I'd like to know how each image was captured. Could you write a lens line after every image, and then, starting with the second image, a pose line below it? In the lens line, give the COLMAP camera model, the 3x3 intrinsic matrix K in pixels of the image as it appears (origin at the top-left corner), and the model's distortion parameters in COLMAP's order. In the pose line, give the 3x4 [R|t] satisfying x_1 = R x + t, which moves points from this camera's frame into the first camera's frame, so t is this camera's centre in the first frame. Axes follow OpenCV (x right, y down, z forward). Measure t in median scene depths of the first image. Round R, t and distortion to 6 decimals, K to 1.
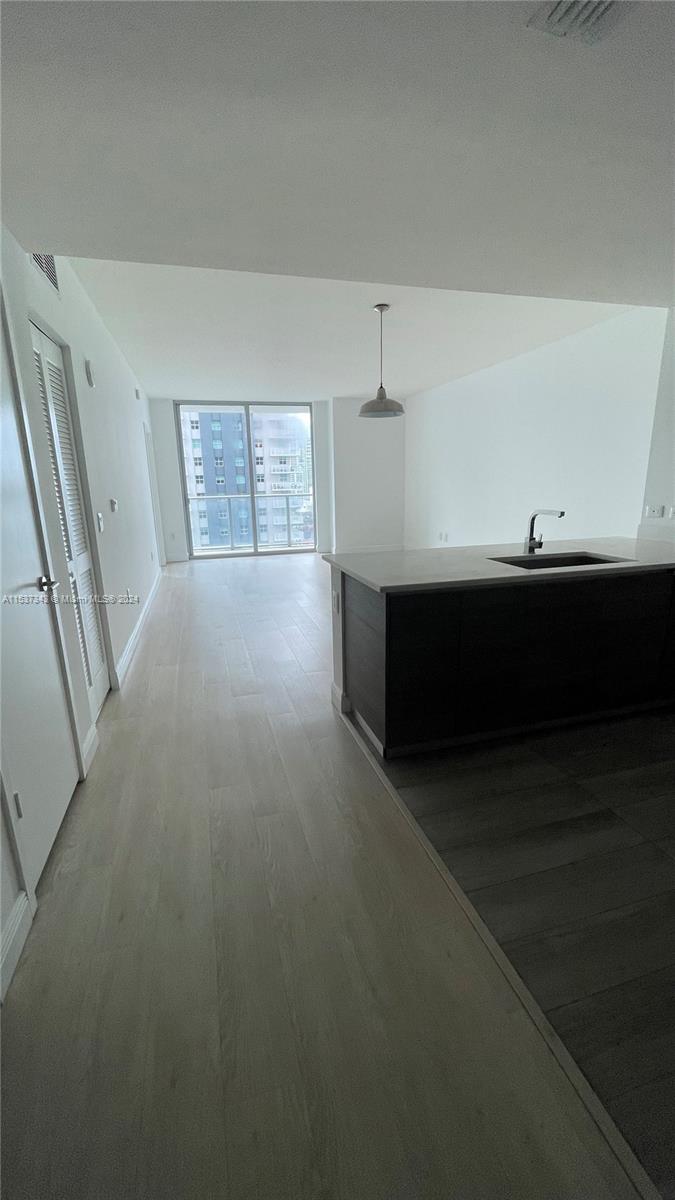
lens RADIAL K [[483.3, 0, 334.7], [0, 483.3, 599.6], [0, 0, 1]] dist [-0.002535, -0.000070]
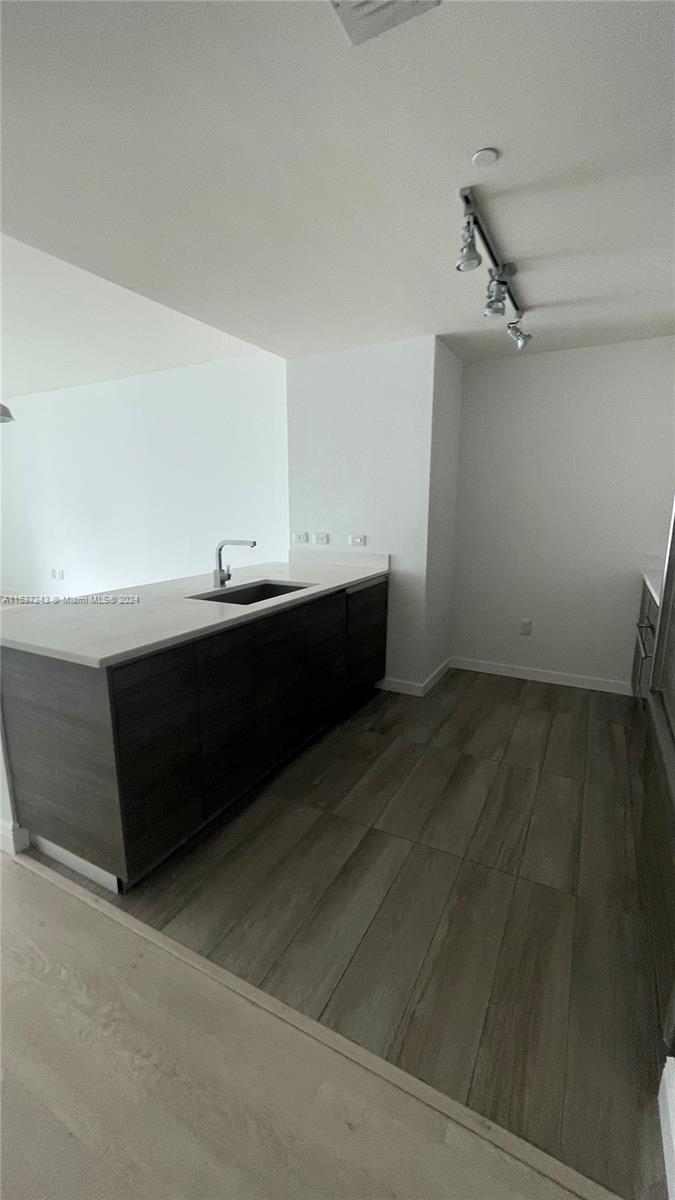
lens RADIAL K [[483.3, 0, 334.7], [0, 483.3, 599.6], [0, 0, 1]] dist [-0.002535, -0.000070]
pose [[0.695735, -0.120316, 0.708150, -0.039933], [0.159802, 0.987091, 0.010708, -0.017263], [-0.700297, 0.105714, 0.705980, 0.072228]]
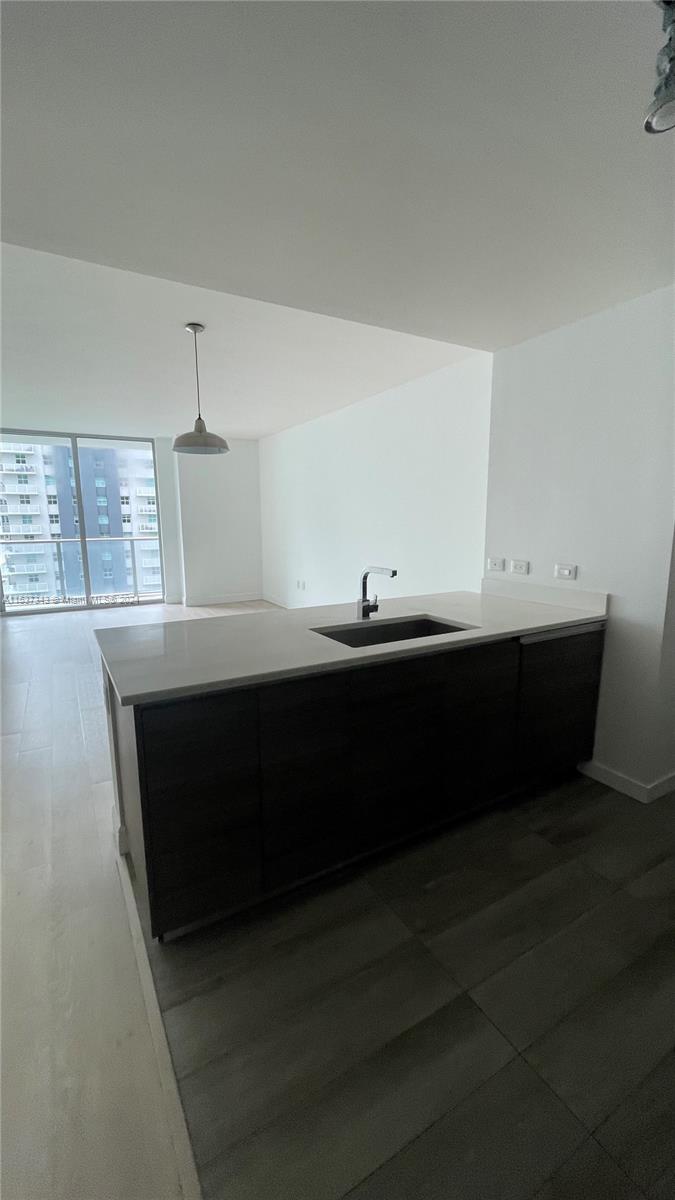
lens RADIAL K [[483.3, 0, 334.7], [0, 483.3, 599.6], [0, 0, 1]] dist [-0.002535, -0.000070]
pose [[0.969250, -0.025395, 0.244766, 0.058030], [0.045826, 0.995889, -0.078140, -0.024879], [-0.241775, 0.086954, 0.966428, 0.080074]]
